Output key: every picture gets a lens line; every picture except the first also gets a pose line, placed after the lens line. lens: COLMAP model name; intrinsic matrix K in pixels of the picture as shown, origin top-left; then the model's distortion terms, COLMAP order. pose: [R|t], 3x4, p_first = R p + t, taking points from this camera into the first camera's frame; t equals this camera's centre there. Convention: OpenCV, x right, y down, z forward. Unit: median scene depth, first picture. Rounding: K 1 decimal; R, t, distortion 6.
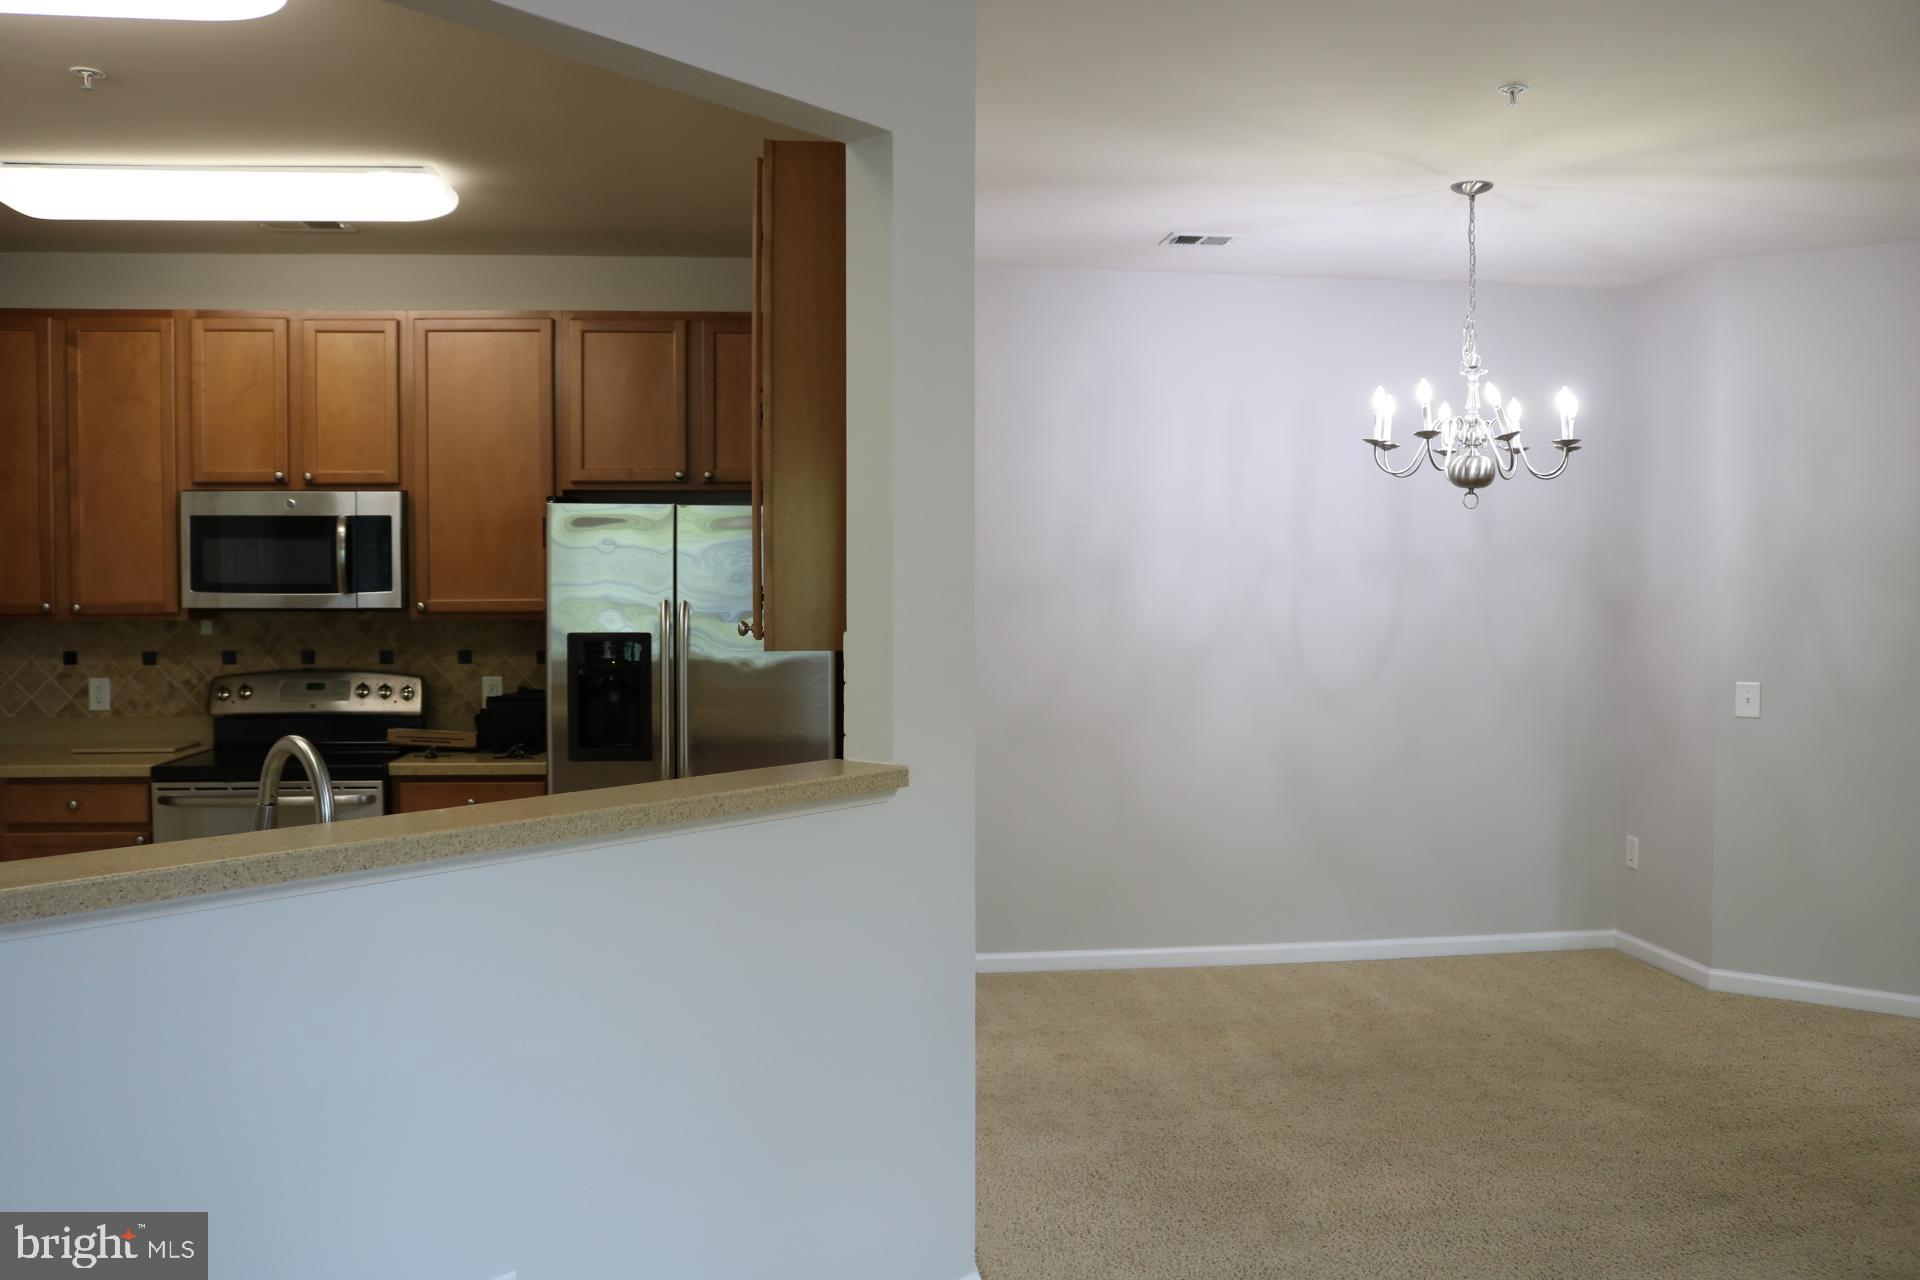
lens RADIAL K [[1582.3, 0, 962.8], [0, 1582.3, 645.4], [0, 0, 1]] dist [-0.159382, 0.127490]
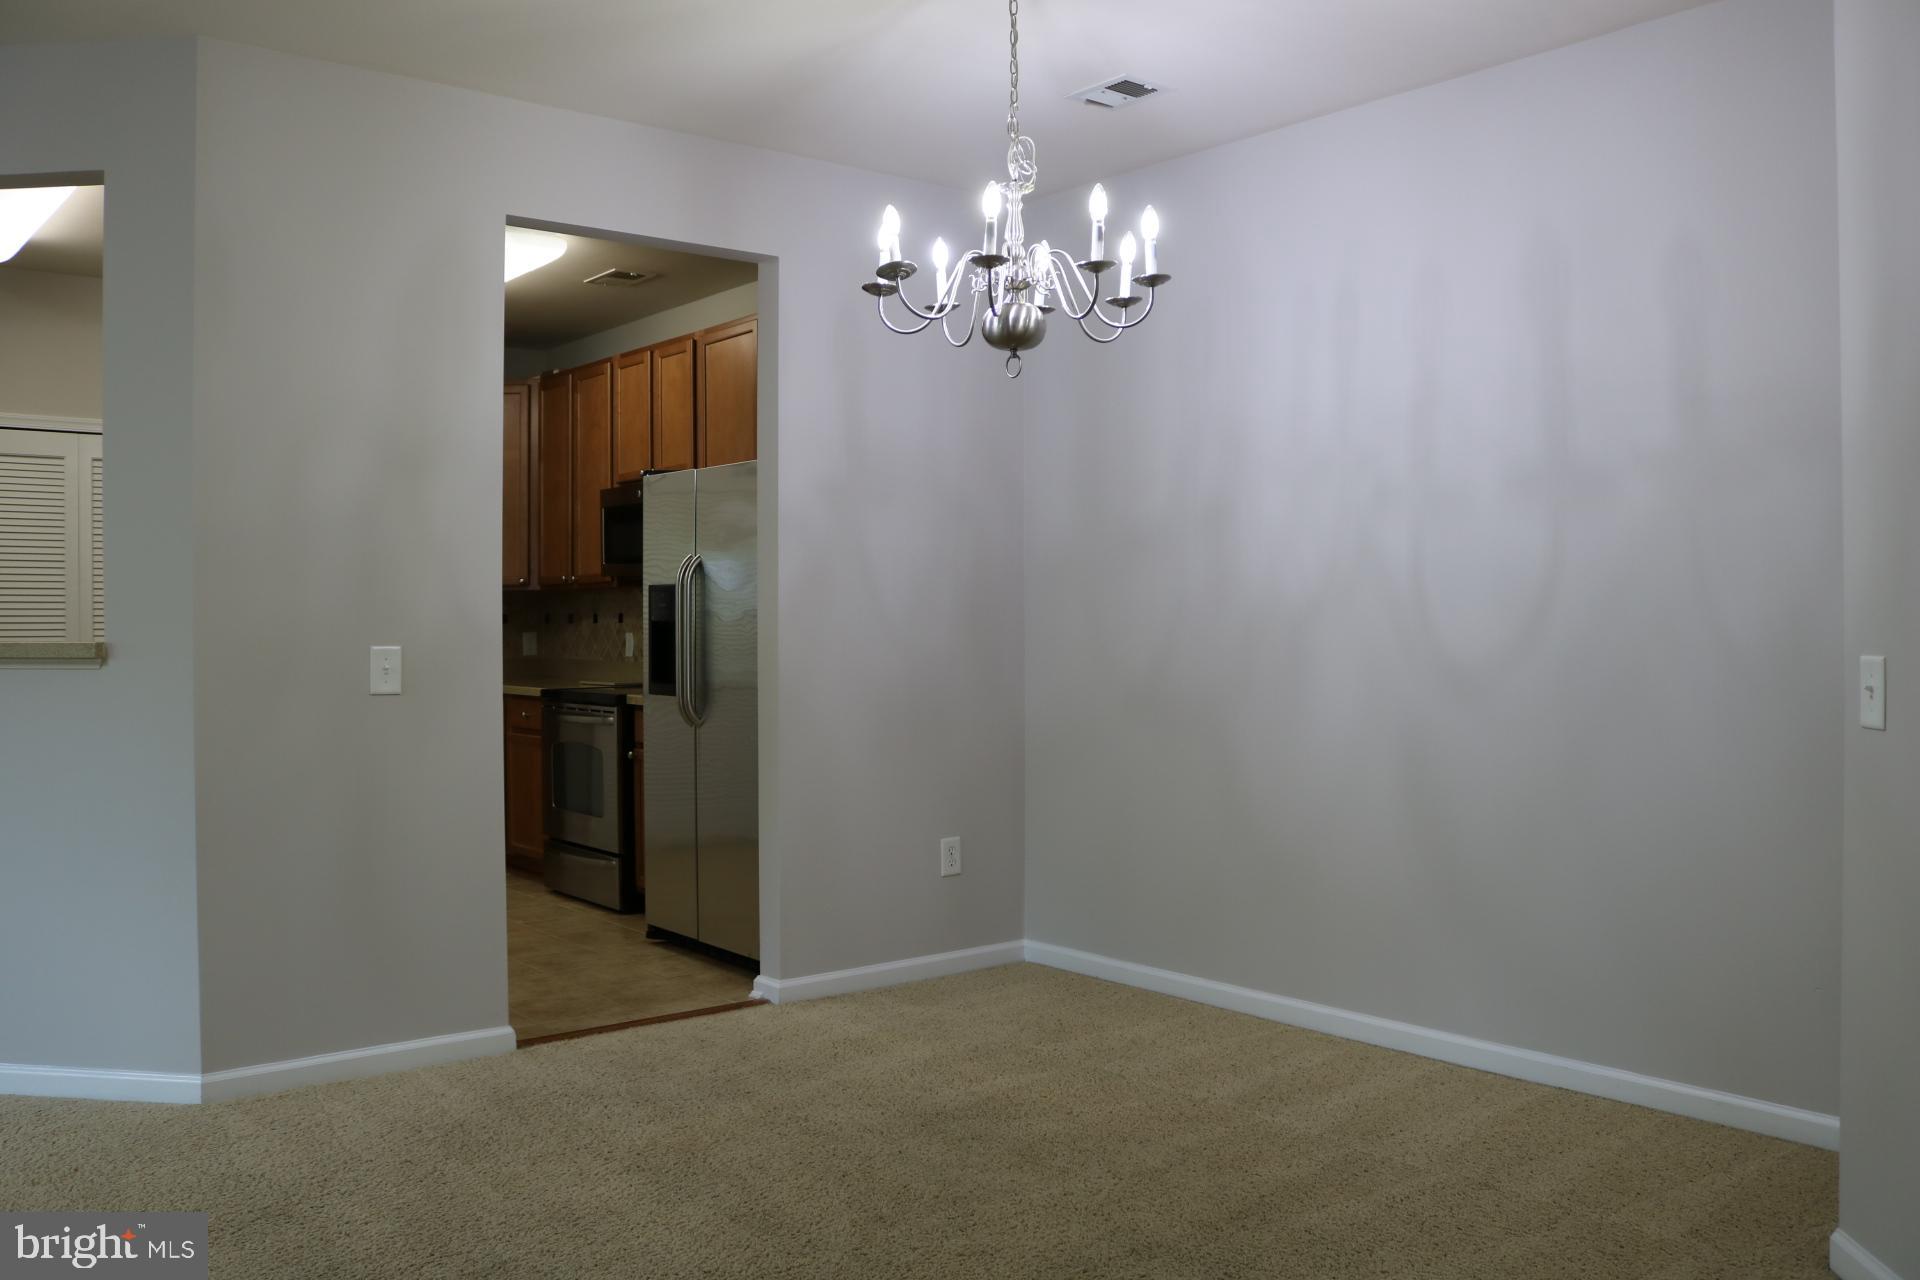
lens RADIAL K [[1590.2, 0, 960.0], [0, 1590.2, 640.0], [0, 0, 1]] dist [-0.164891, 0.147100]
pose [[0.538464, 0.007205, -0.842617, 0.802308], [-0.032876, 0.999382, -0.012464, 0.037067], [0.842007, 0.034413, 0.538368, 0.510403]]
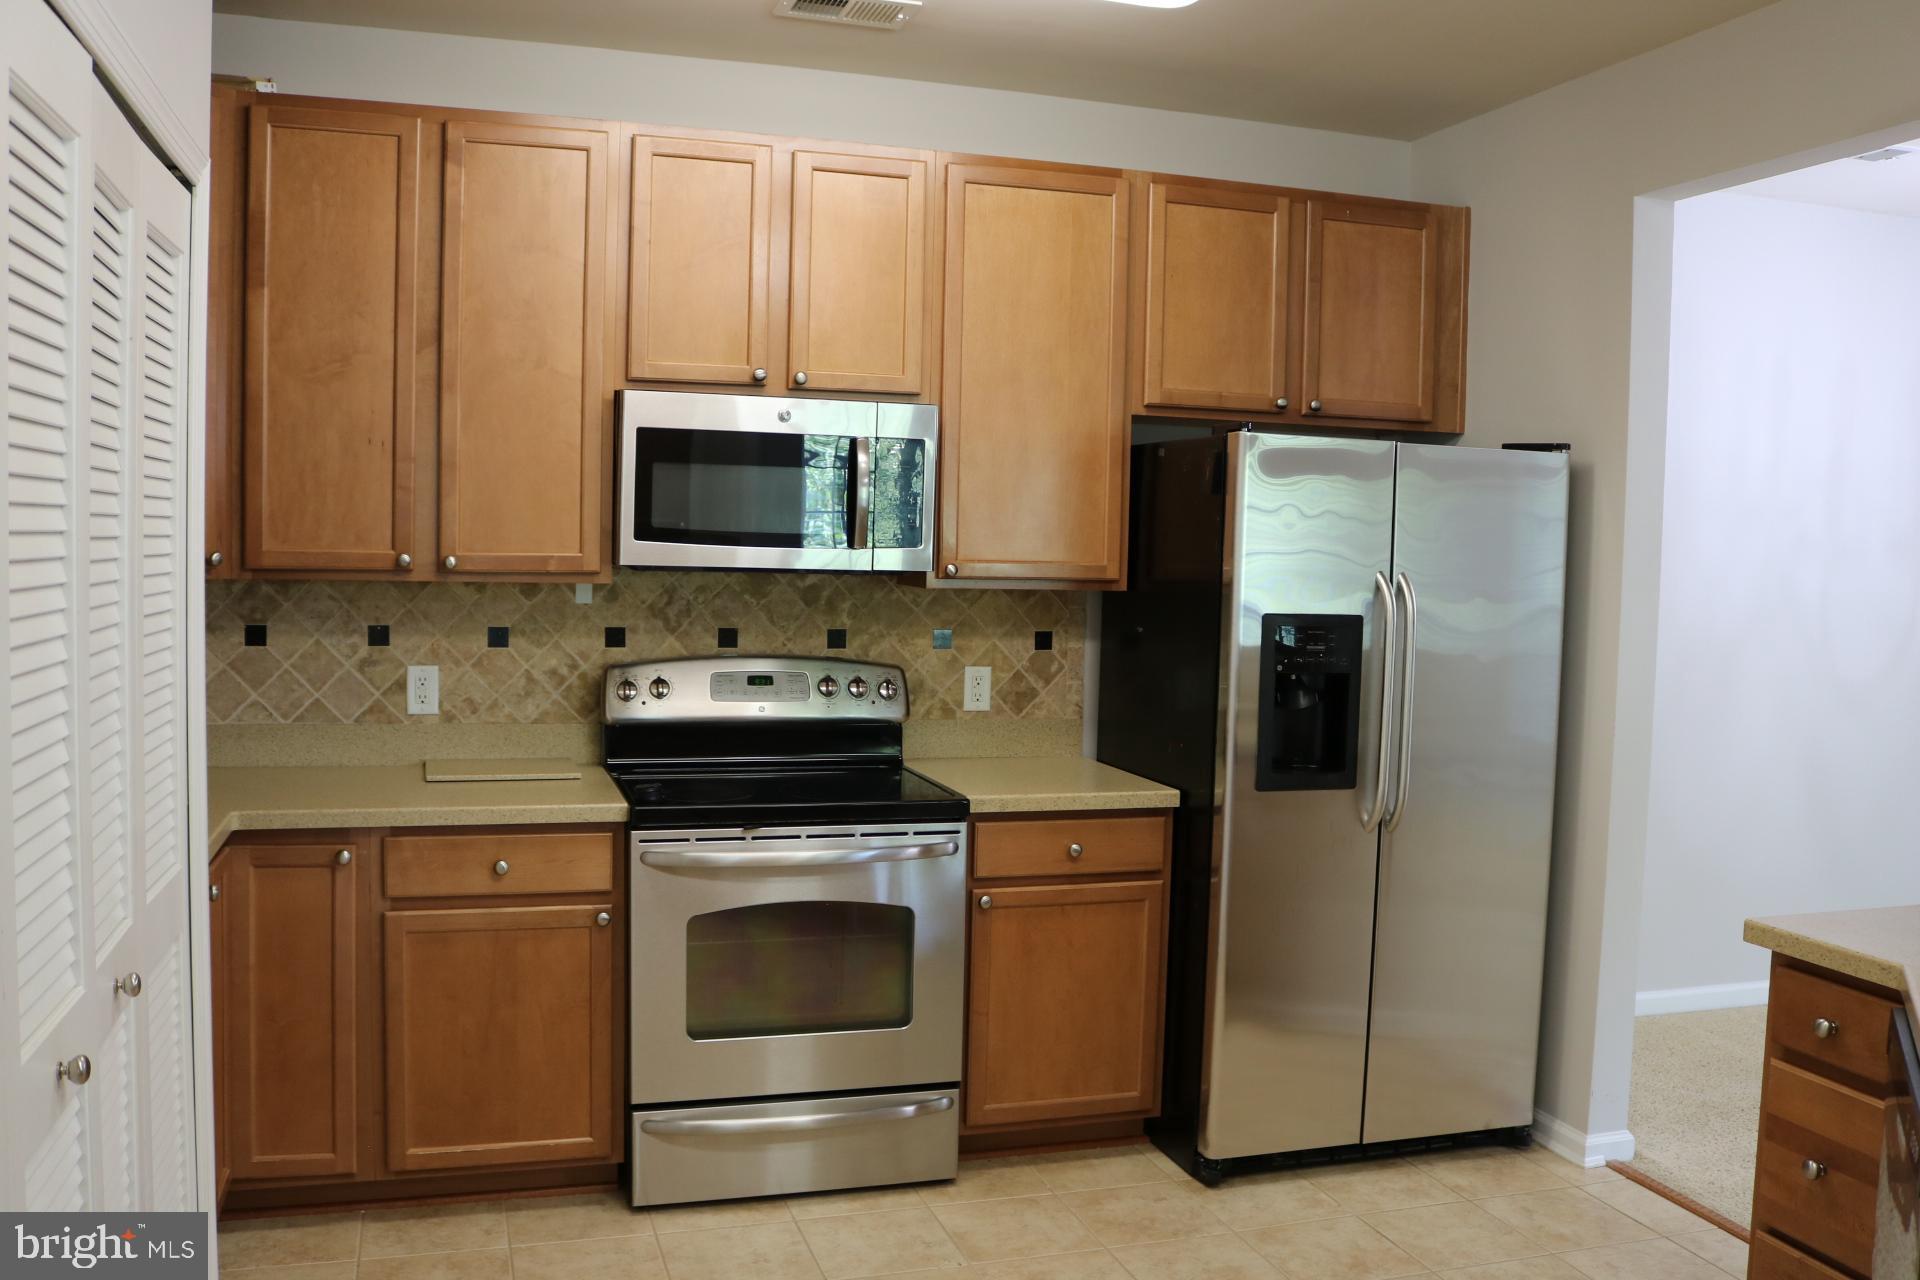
lens RADIAL K [[1590.2, 0, 960.0], [0, 1590.2, 640.0], [0, 0, 1]] dist [-0.164891, 0.147100]
pose [[0.982940, 0.010934, 0.183602, -0.478071], [-0.014368, 0.999746, 0.017384, -0.005665], [-0.183365, -0.019725, 0.982847, 0.287827]]
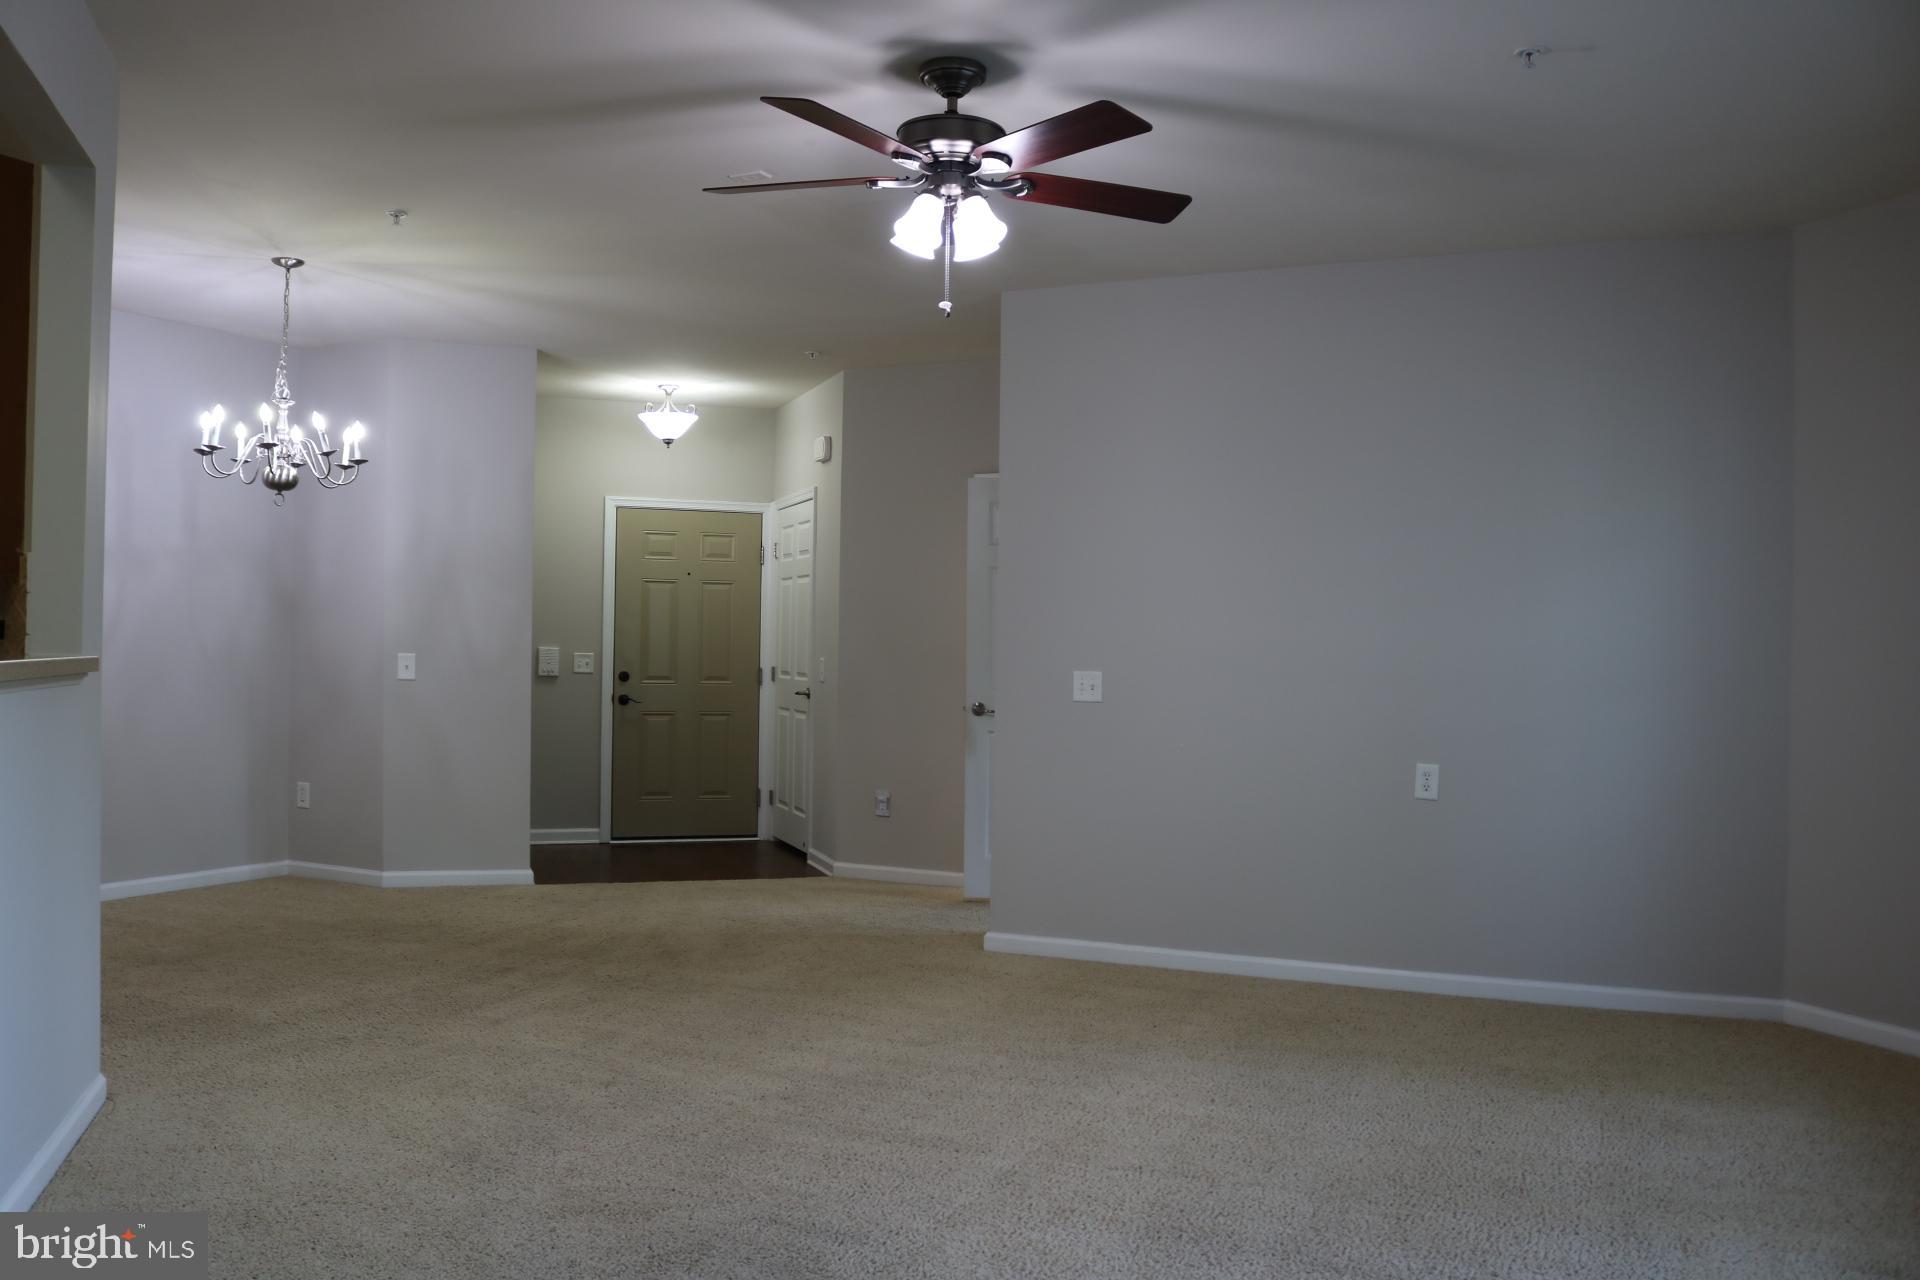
lens RADIAL K [[1590.2, 0, 960.0], [0, 1590.2, 640.0], [0, 0, 1]] dist [-0.164891, 0.147100]
pose [[0.534588, 0.013648, 0.845003, -0.402551], [0.019540, 0.999403, -0.028504, 0.063277], [-0.844887, 0.031749, 0.534002, -0.151382]]
